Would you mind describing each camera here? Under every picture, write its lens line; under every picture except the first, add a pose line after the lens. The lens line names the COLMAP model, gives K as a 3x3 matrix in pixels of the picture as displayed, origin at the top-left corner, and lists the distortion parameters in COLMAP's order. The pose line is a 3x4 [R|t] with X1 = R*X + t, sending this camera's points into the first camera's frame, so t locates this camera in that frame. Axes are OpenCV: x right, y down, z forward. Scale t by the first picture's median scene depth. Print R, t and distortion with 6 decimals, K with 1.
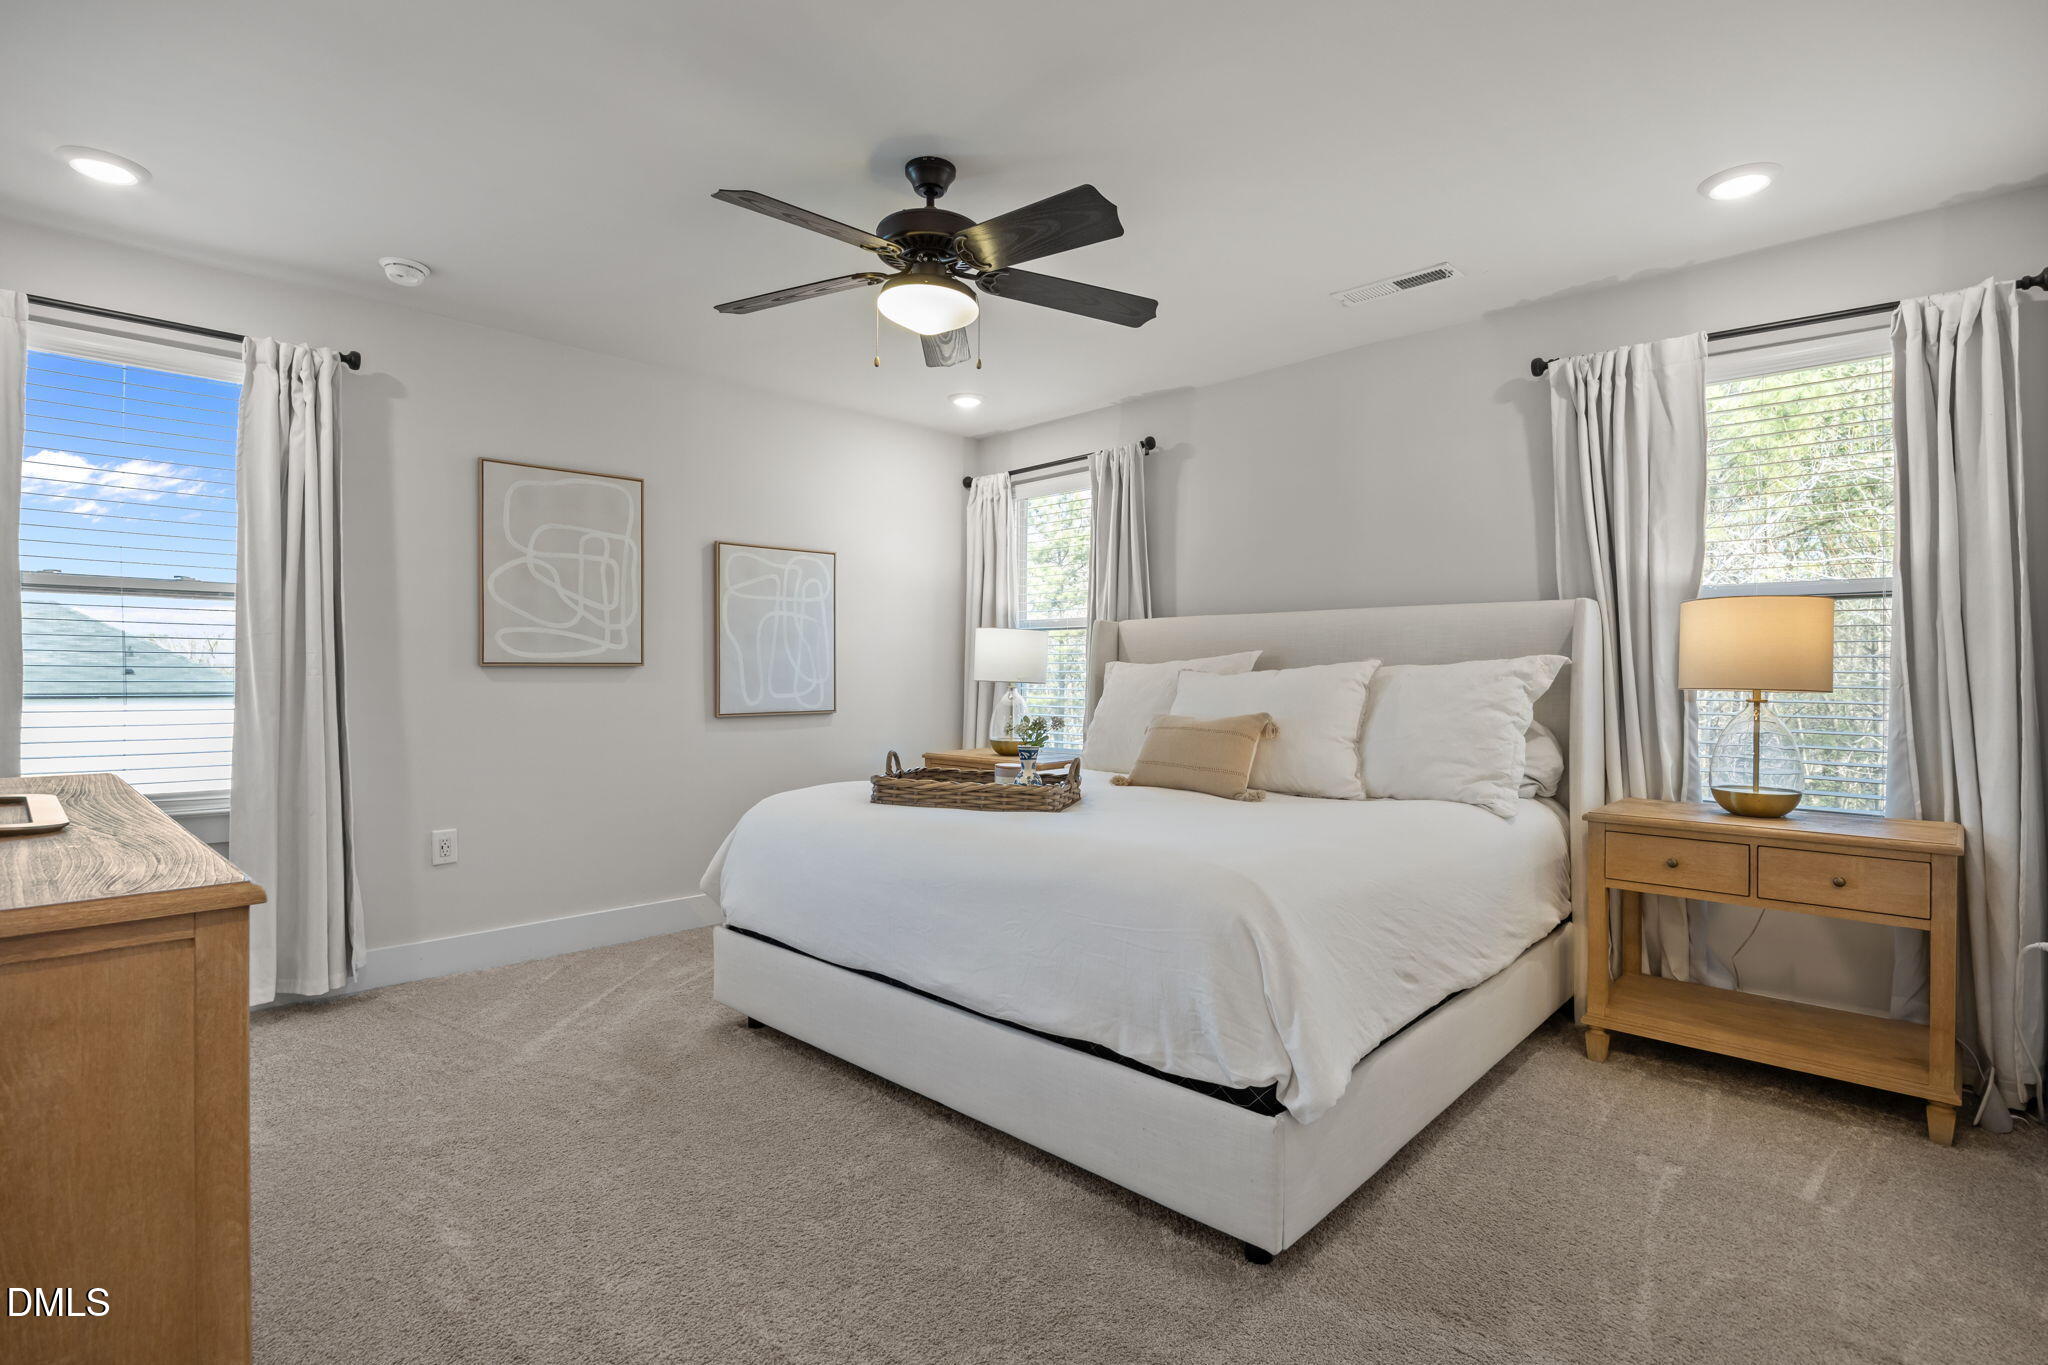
lens RADIAL K [[875.7, 0, 1024.0], [0, 875.7, 682.5], [0, 0, 1]] dist [-0.004133, -0.000057]
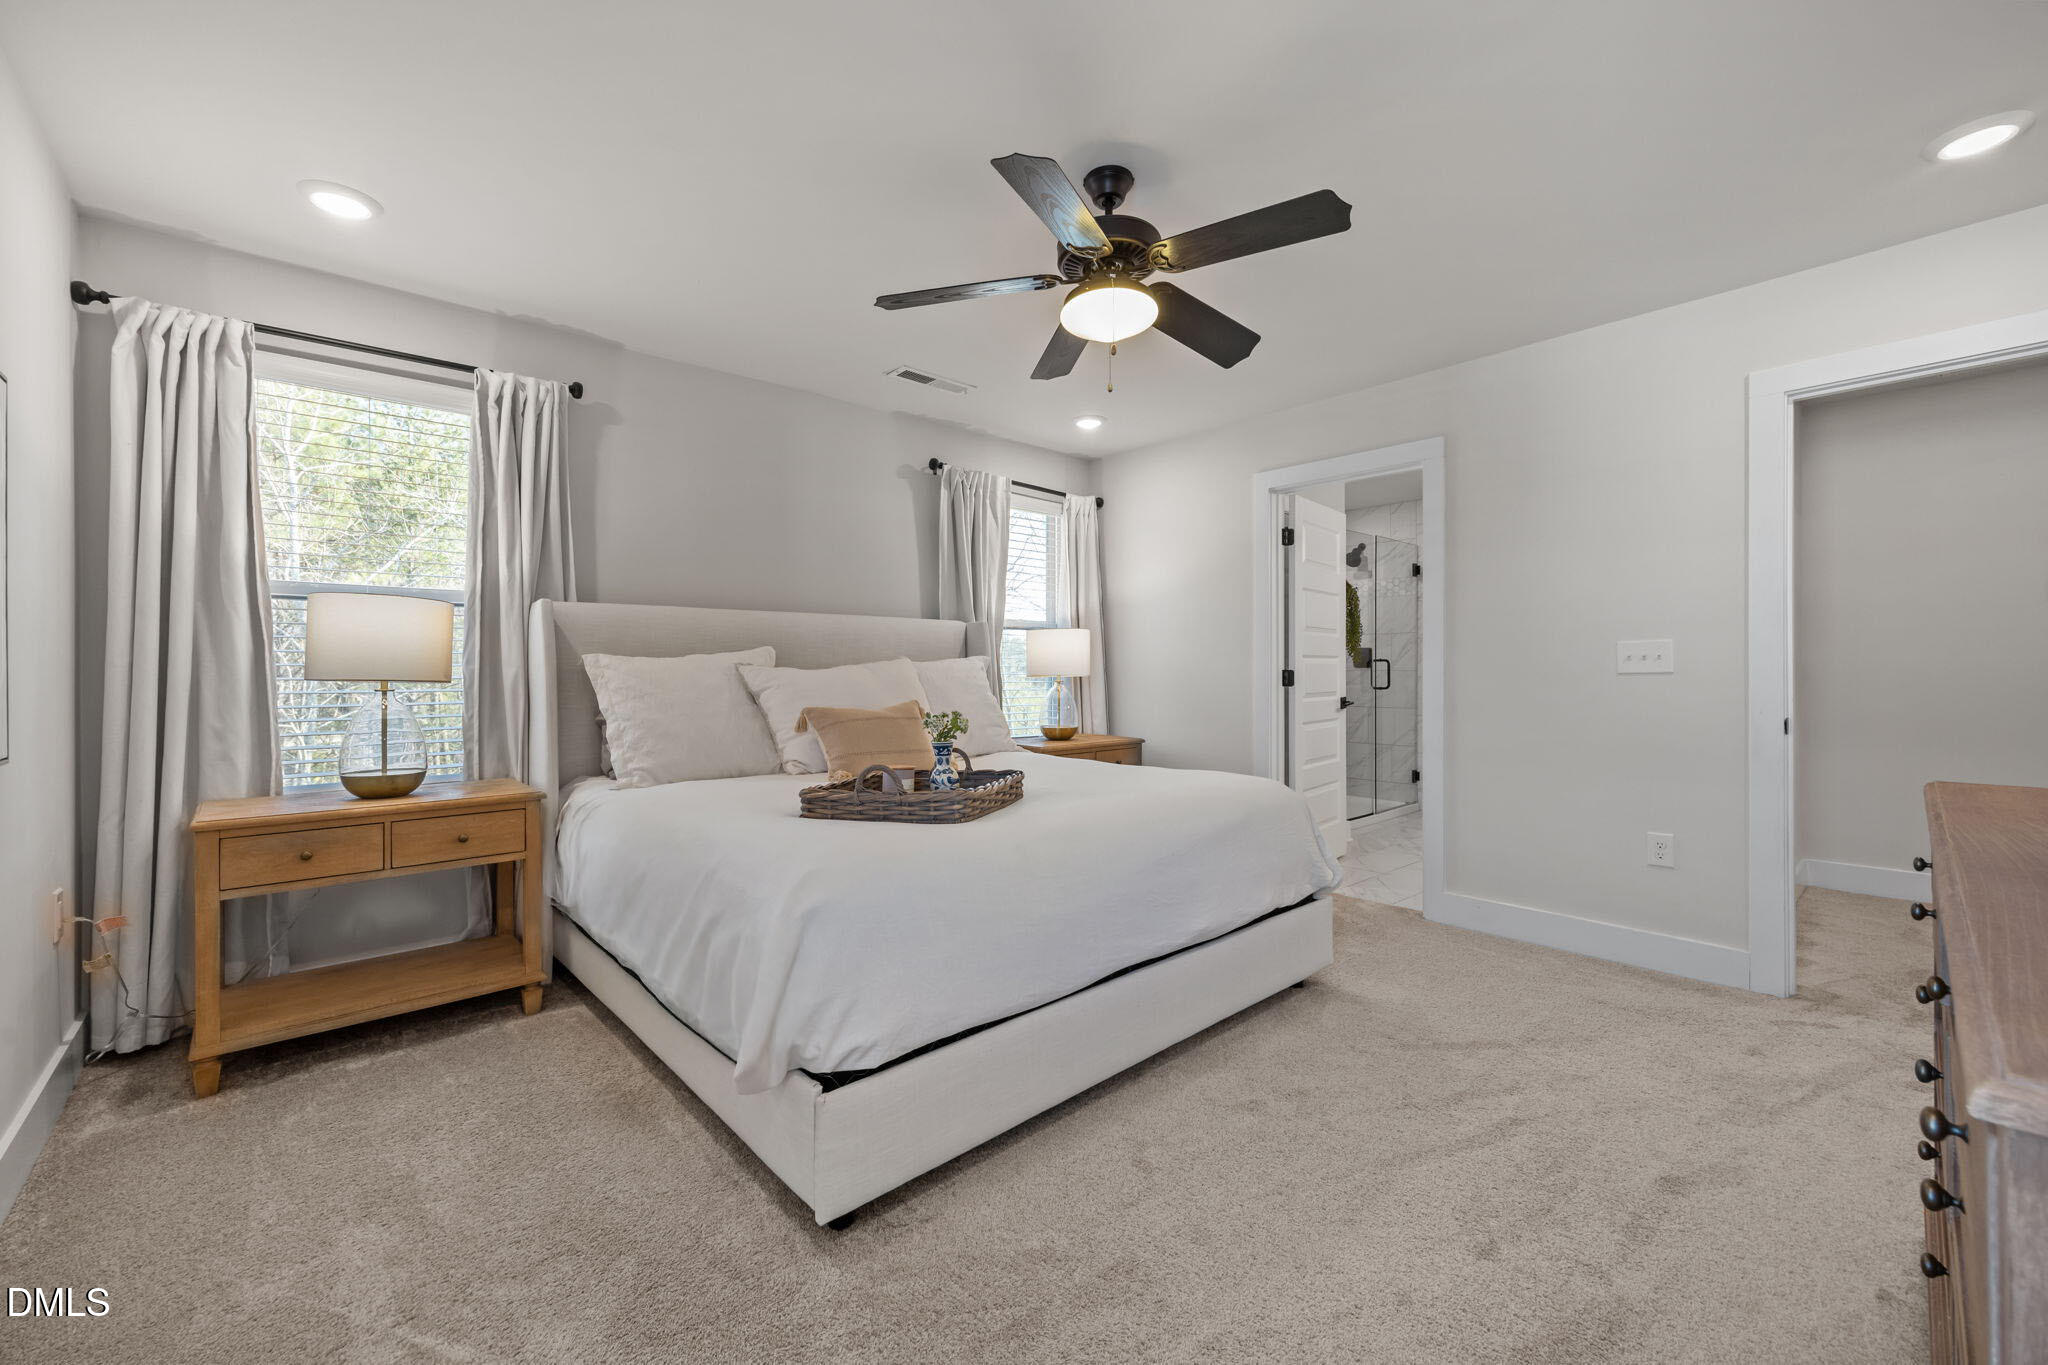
lens RADIAL K [[790.8, 0, 1027.4], [0, 790.8, 669.3], [0, 0, 1]] dist [0.000048, 0.000055]
pose [[0.135550, -0.003674, 0.990764, -0.082757], [0.012554, 0.999919, 0.001990, -0.001071], [-0.990691, 0.012168, 0.135585, 0.074693]]
